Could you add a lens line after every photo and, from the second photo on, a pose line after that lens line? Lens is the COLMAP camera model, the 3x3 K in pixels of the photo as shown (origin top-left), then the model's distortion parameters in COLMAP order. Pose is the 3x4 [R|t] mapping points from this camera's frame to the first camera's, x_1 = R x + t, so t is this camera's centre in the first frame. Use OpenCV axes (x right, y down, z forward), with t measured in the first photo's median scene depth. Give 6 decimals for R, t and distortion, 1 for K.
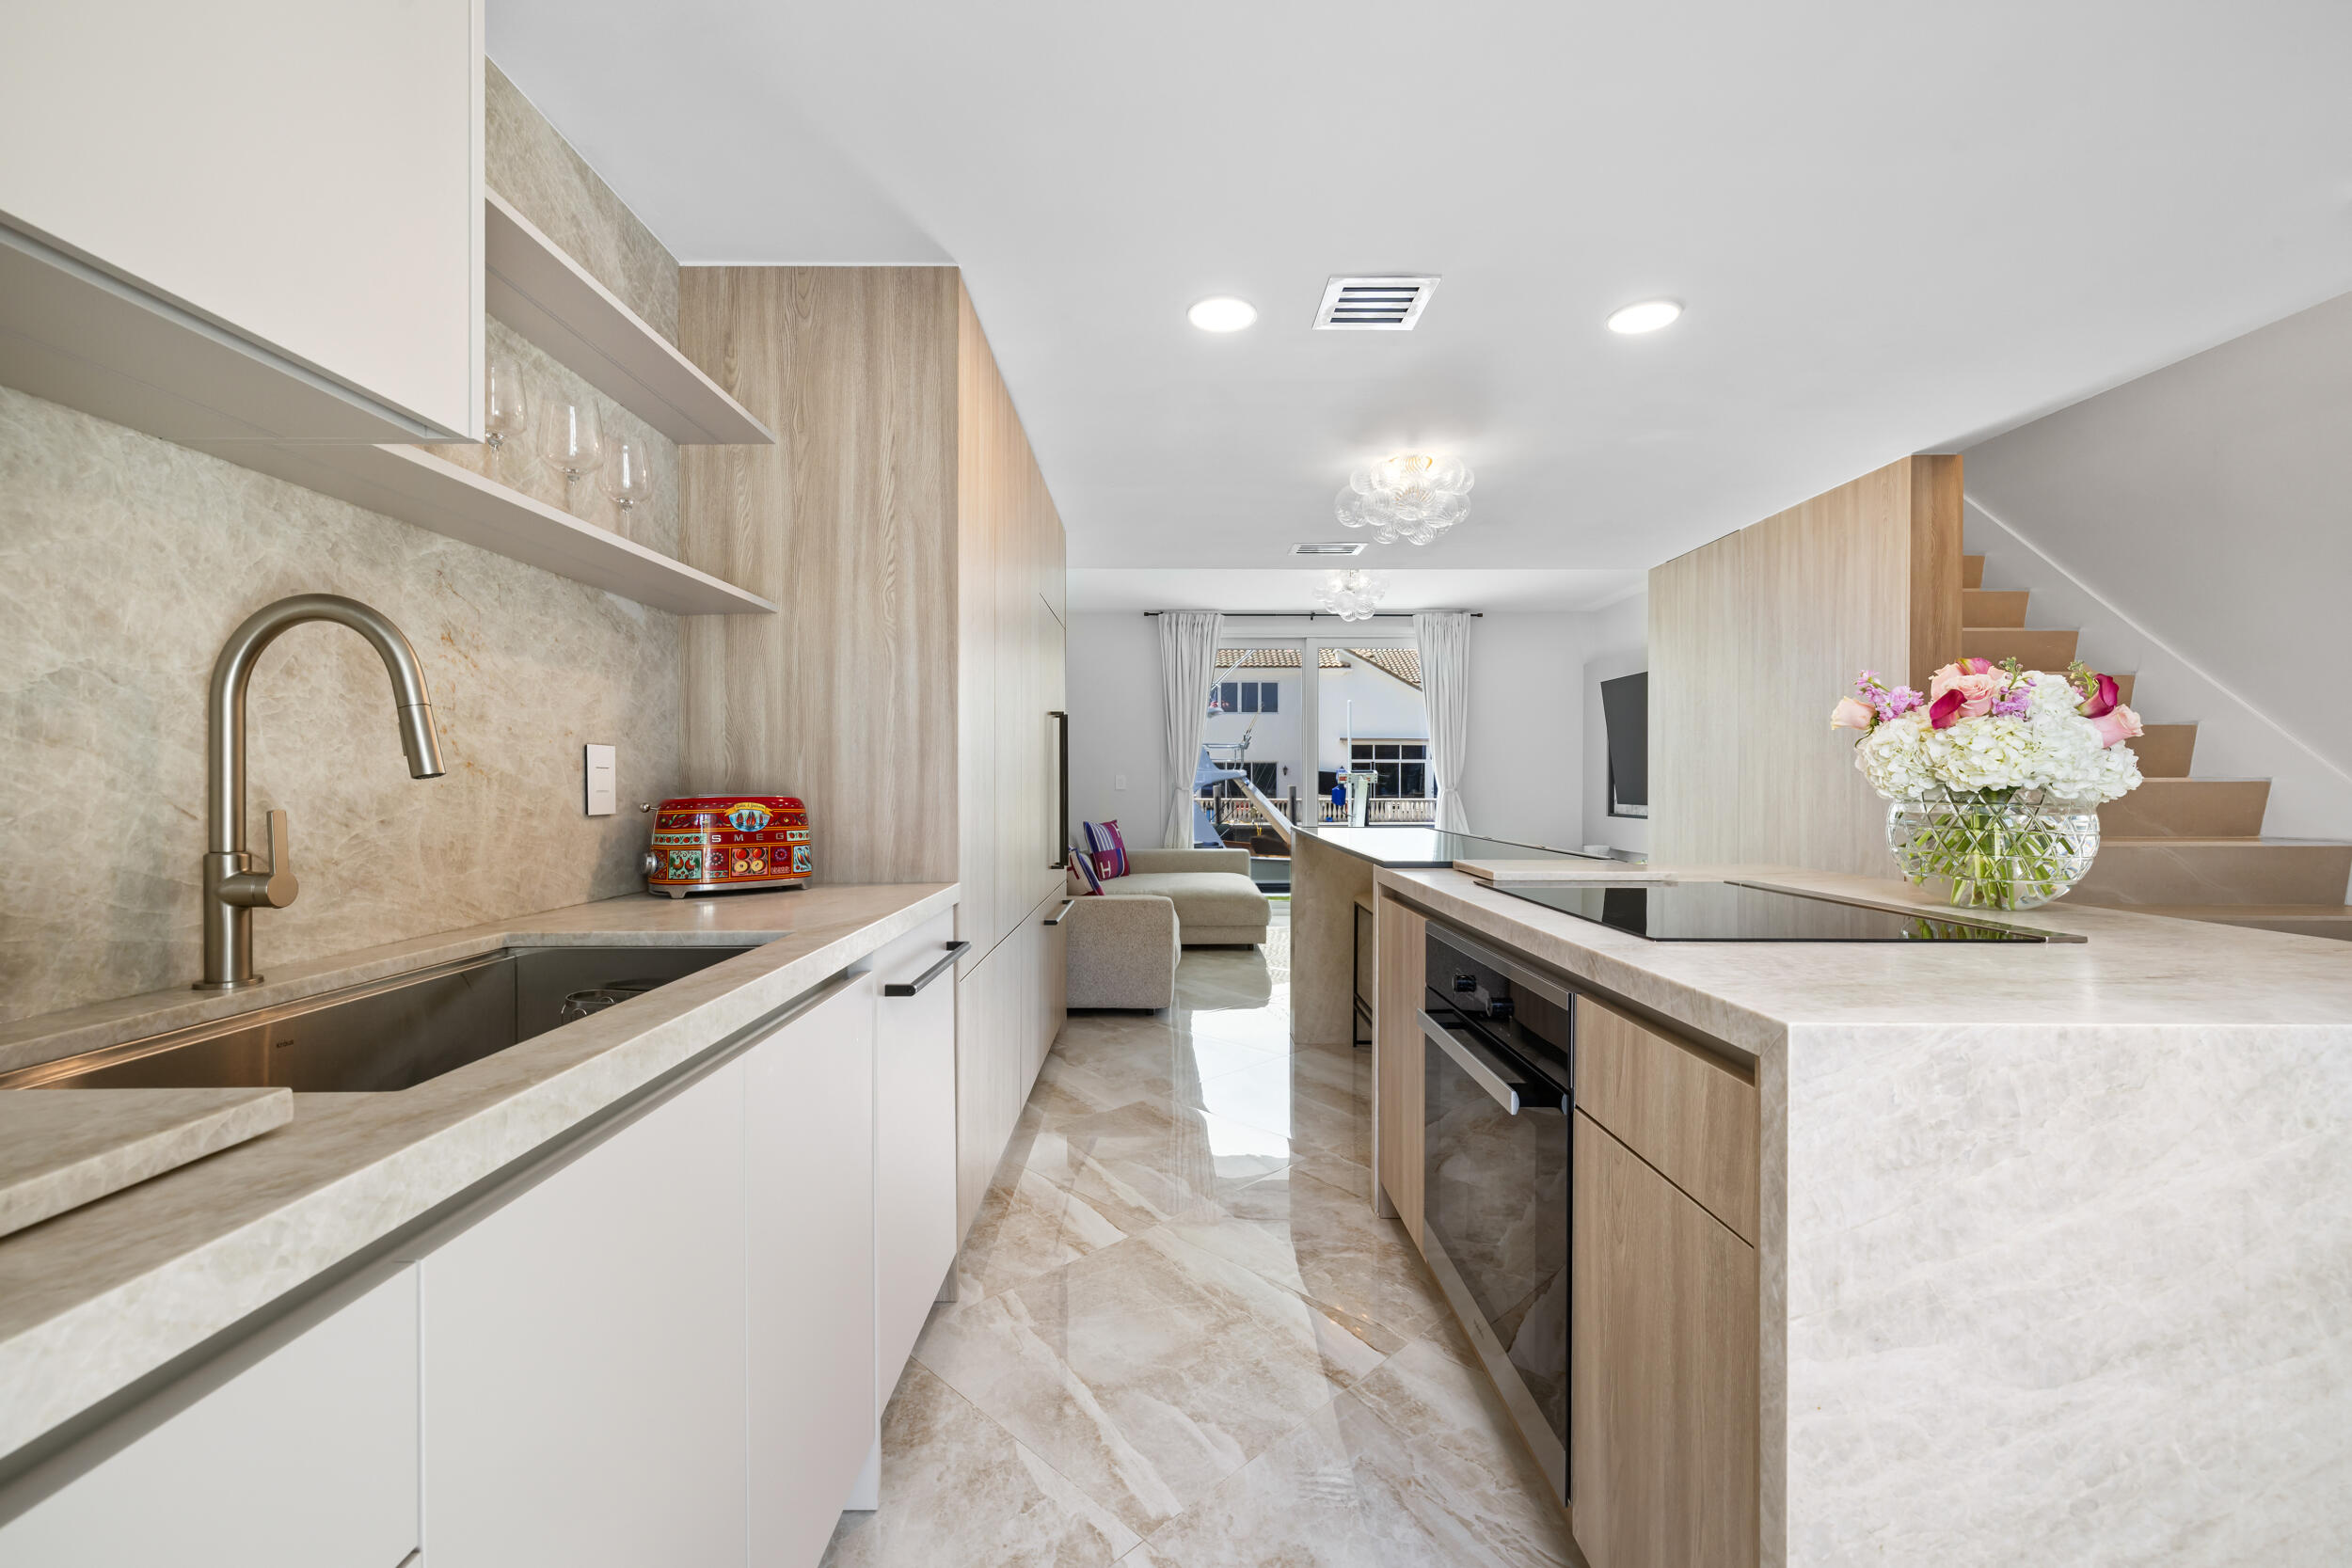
lens RADIAL K [[965.7, 0, 1157.7], [0, 965.7, 780.4], [0, 0, 1]] dist [0.001796, -0.000478]
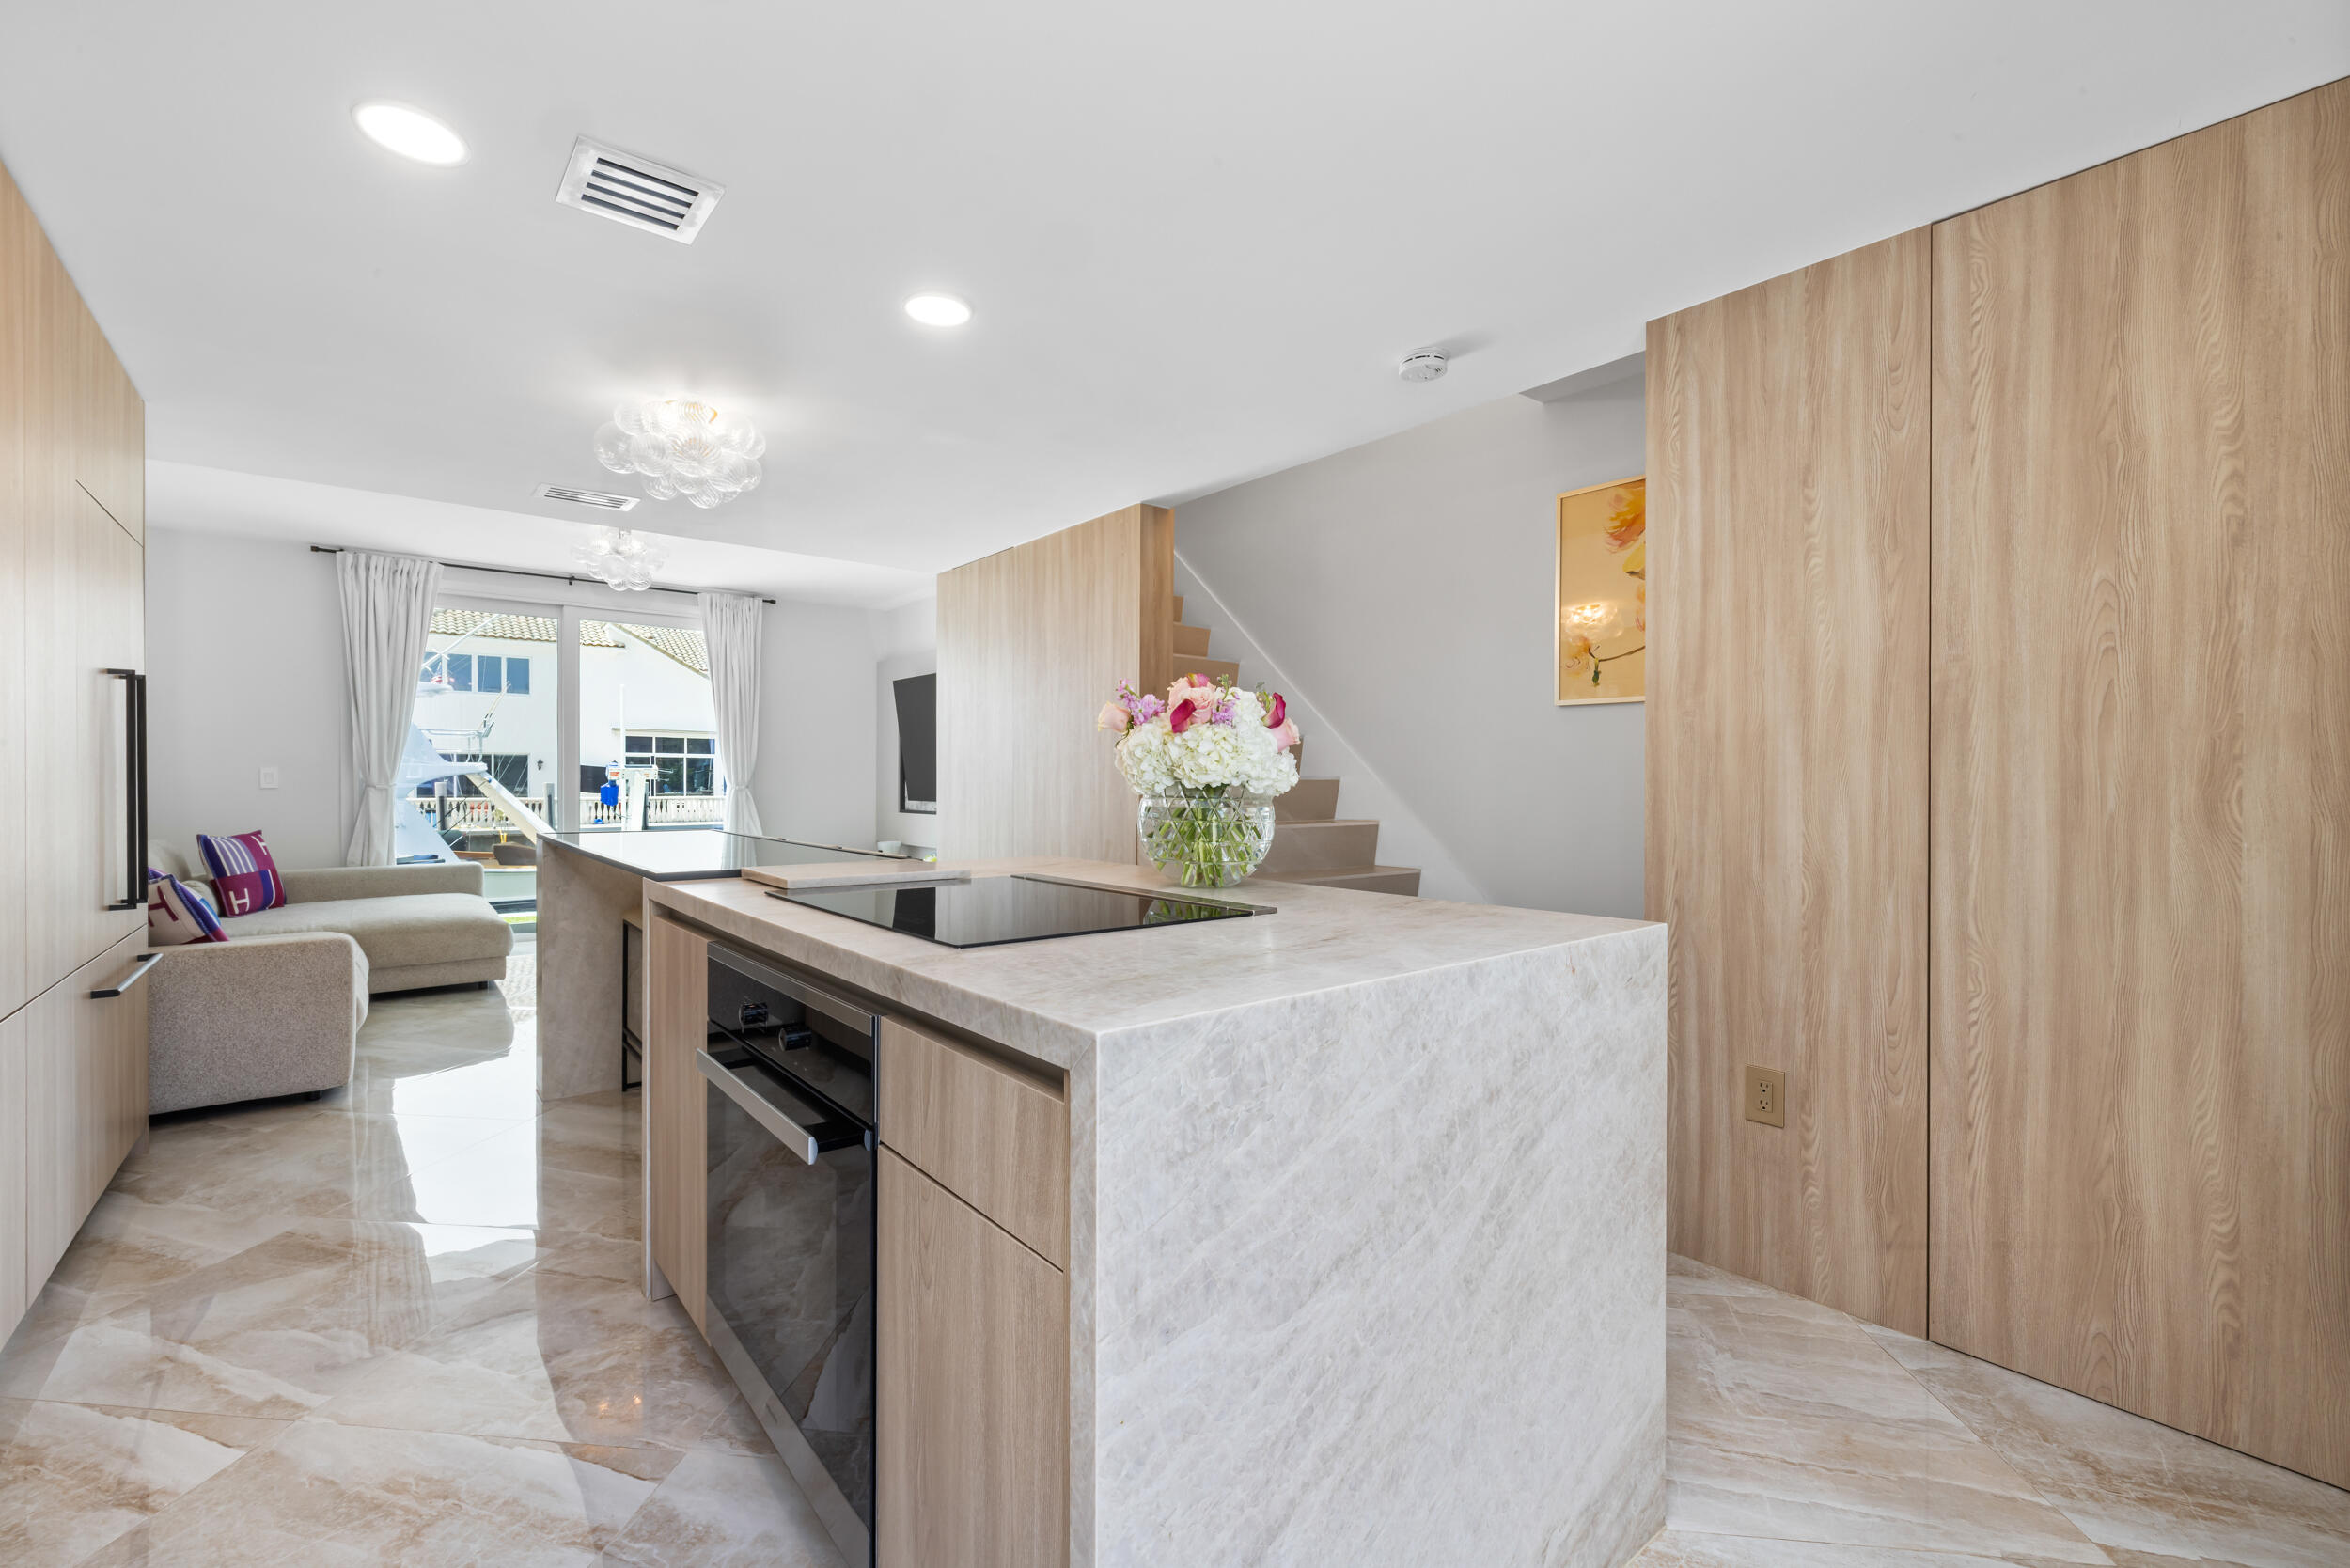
lens RADIAL K [[987.7, 0, 1129.2], [0, 987.7, 791.2], [0, 0, 1]] dist [0.000301, 0.000093]
pose [[0.785191, -0.005845, 0.619226, 0.038178], [-0.003122, 0.999905, 0.013397, -0.000236], [-0.619246, -0.012453, 0.785098, 0.110741]]
